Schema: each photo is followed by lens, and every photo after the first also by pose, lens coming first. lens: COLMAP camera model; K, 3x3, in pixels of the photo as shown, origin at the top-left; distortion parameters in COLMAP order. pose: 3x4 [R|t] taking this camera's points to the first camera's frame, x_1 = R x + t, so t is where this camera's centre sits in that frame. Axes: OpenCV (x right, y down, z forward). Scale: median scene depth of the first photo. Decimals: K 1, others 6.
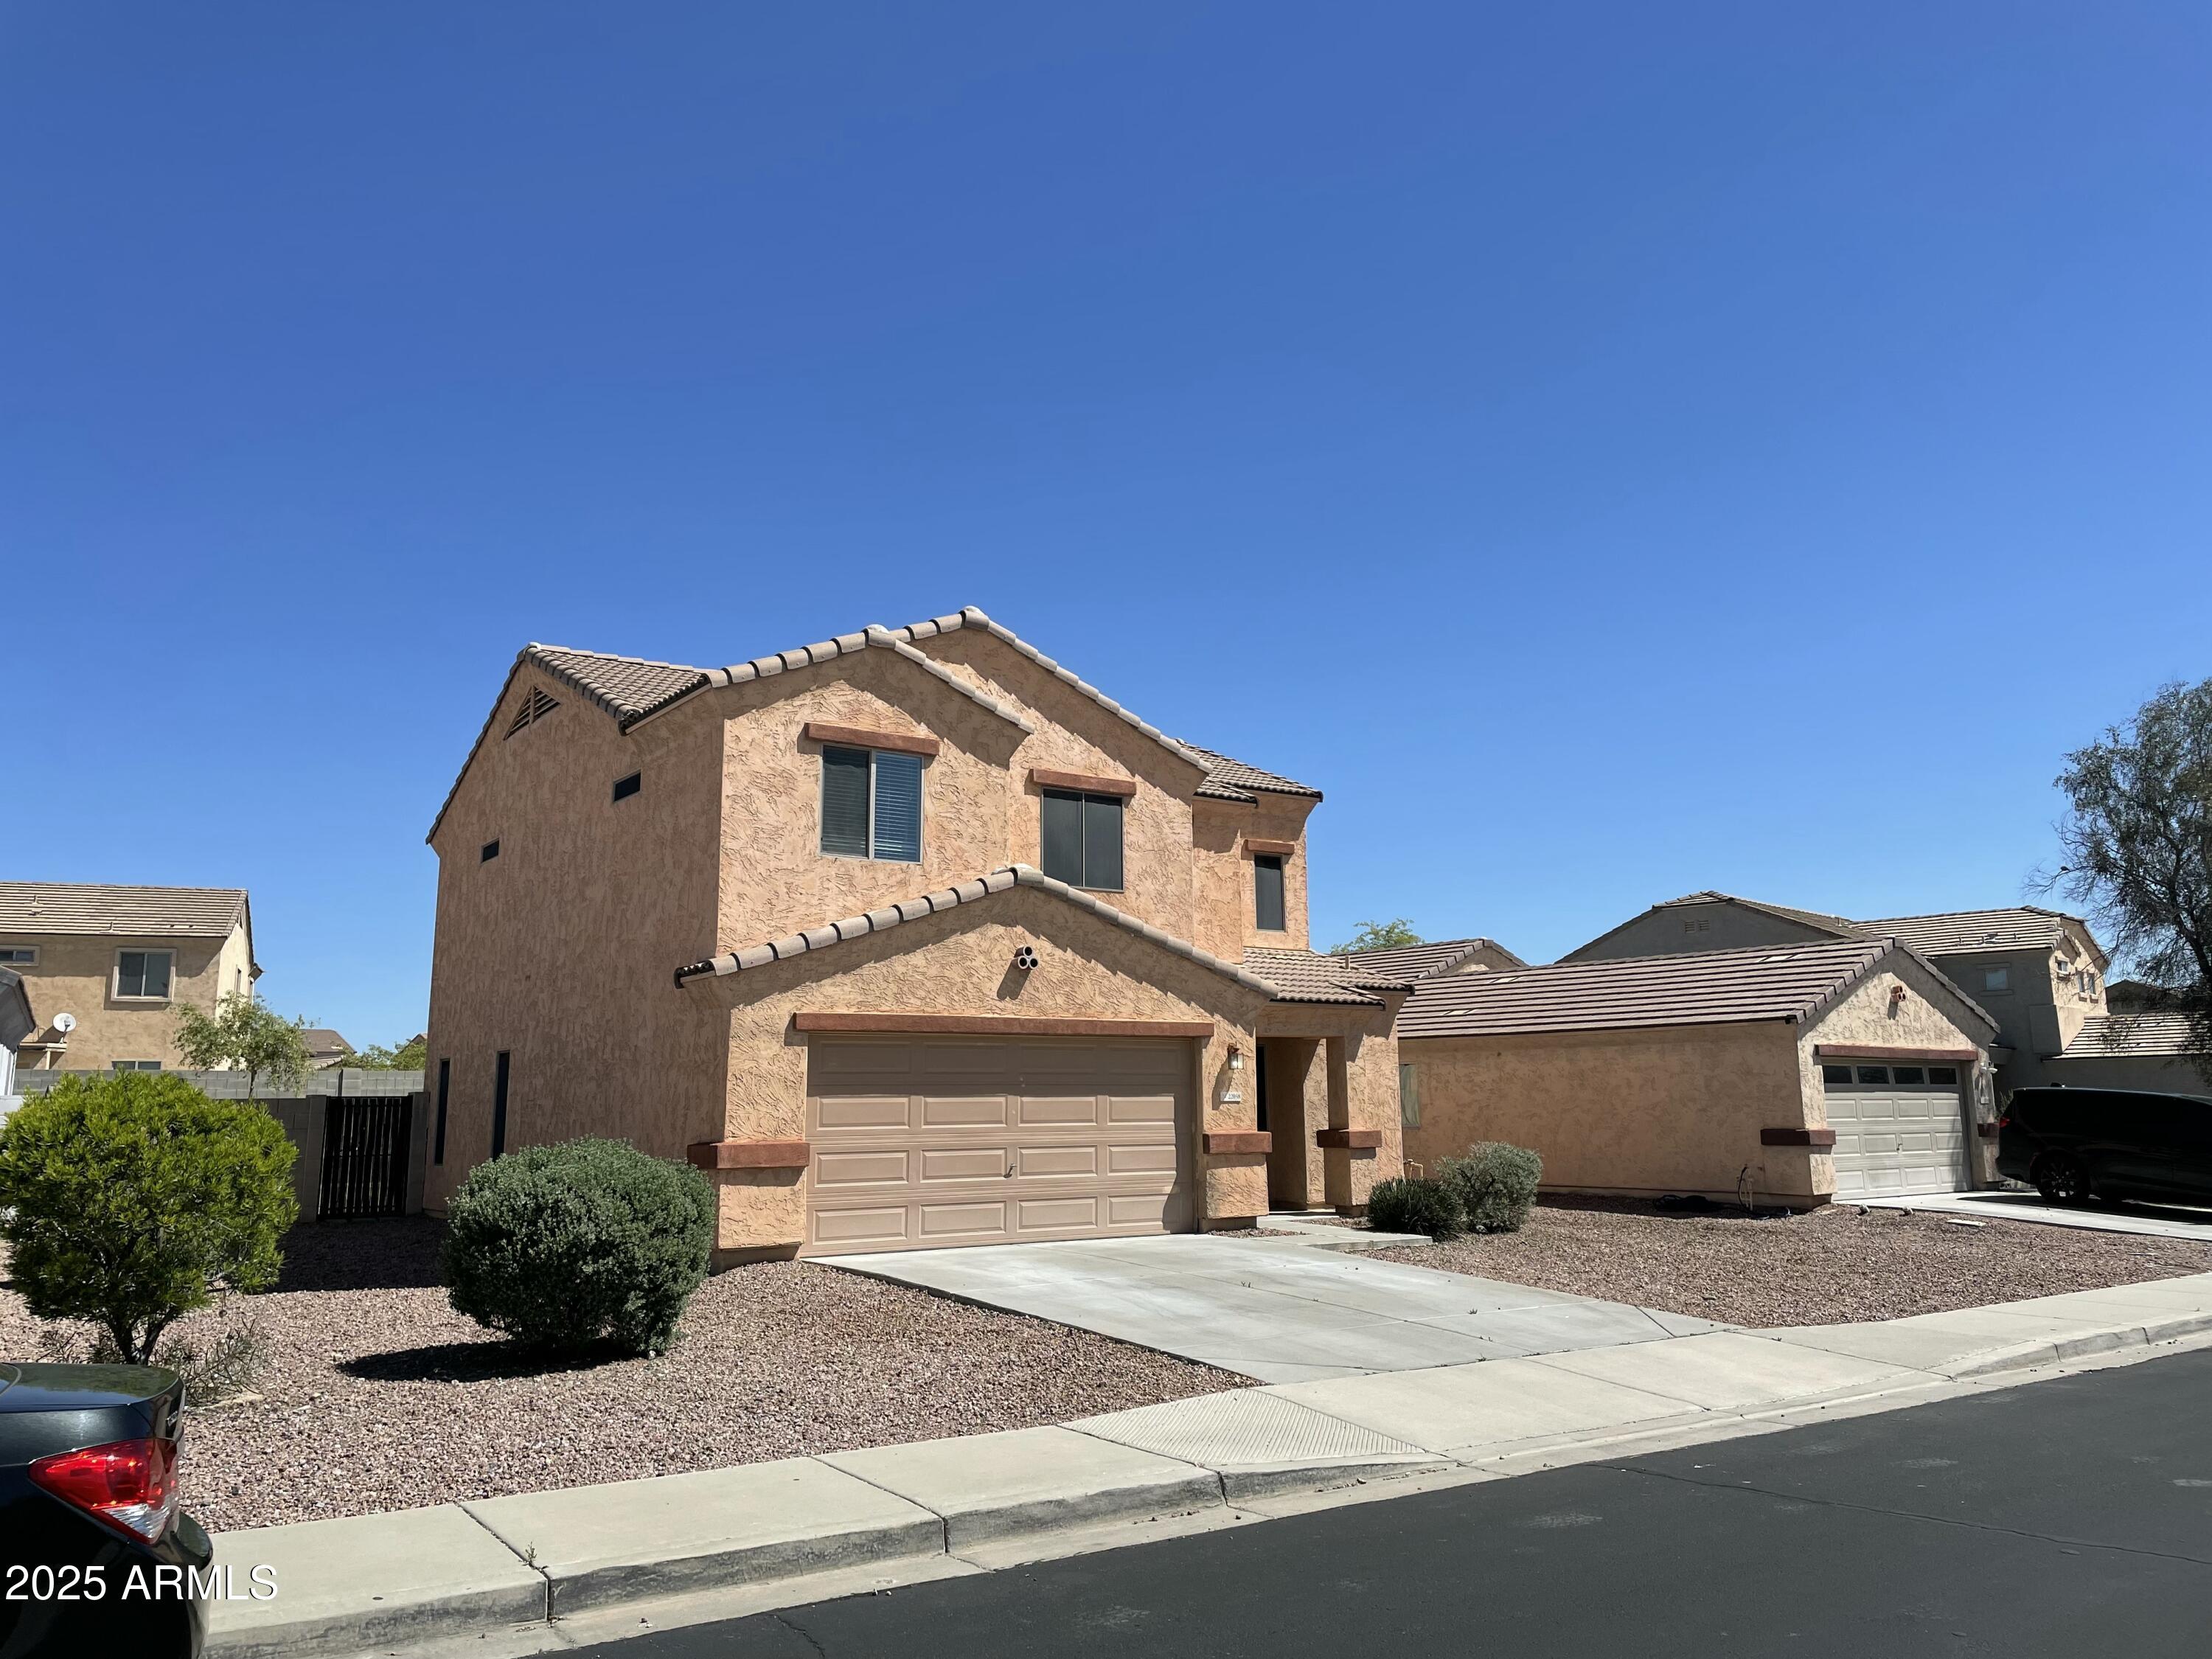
lens RADIAL K [[1648.9, 0, 1106.1], [0, 1648.9, 823.0], [0, 0, 1]] dist [0.037582, -0.004670]
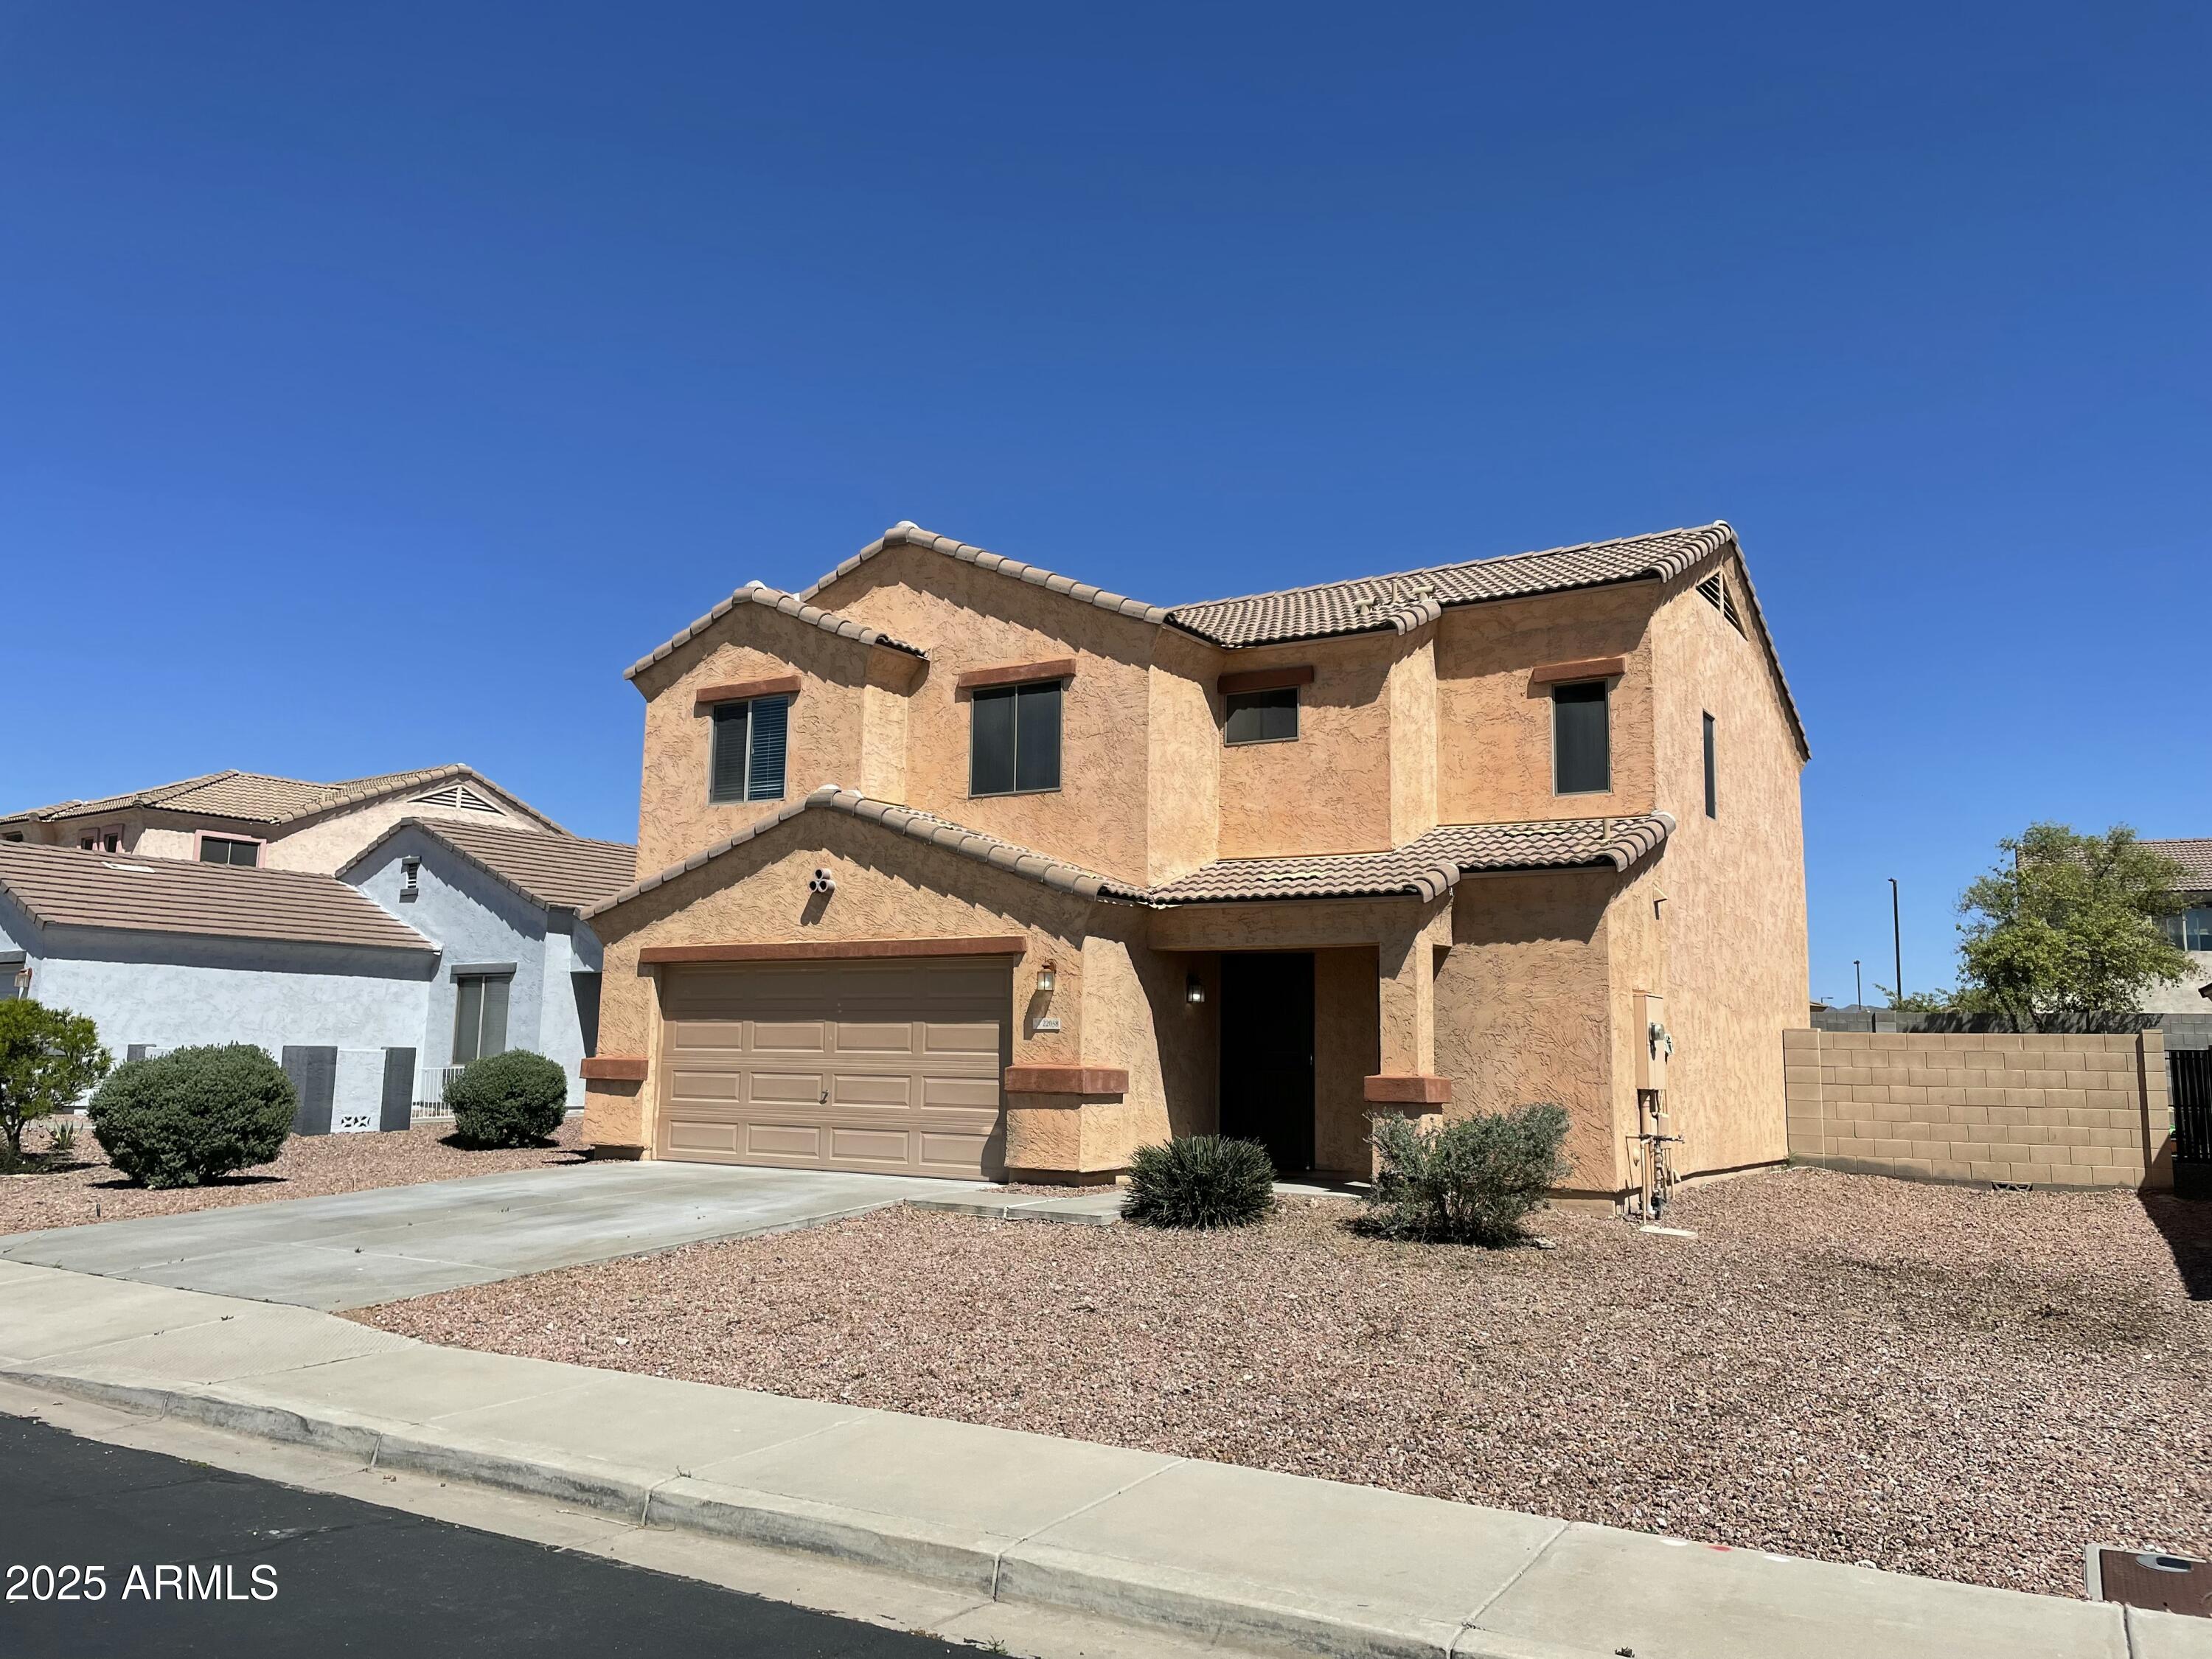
lens RADIAL K [[1648.9, 0, 1104.5], [0, 1648.9, 832.6], [0, 0, 1]] dist [0.037582, -0.004670]
pose [[0.402449, -0.103642, -0.909557, 0.892483], [0.138662, 0.989008, -0.051342, 0.124436], [0.904880, -0.105458, 0.412396, 0.737373]]
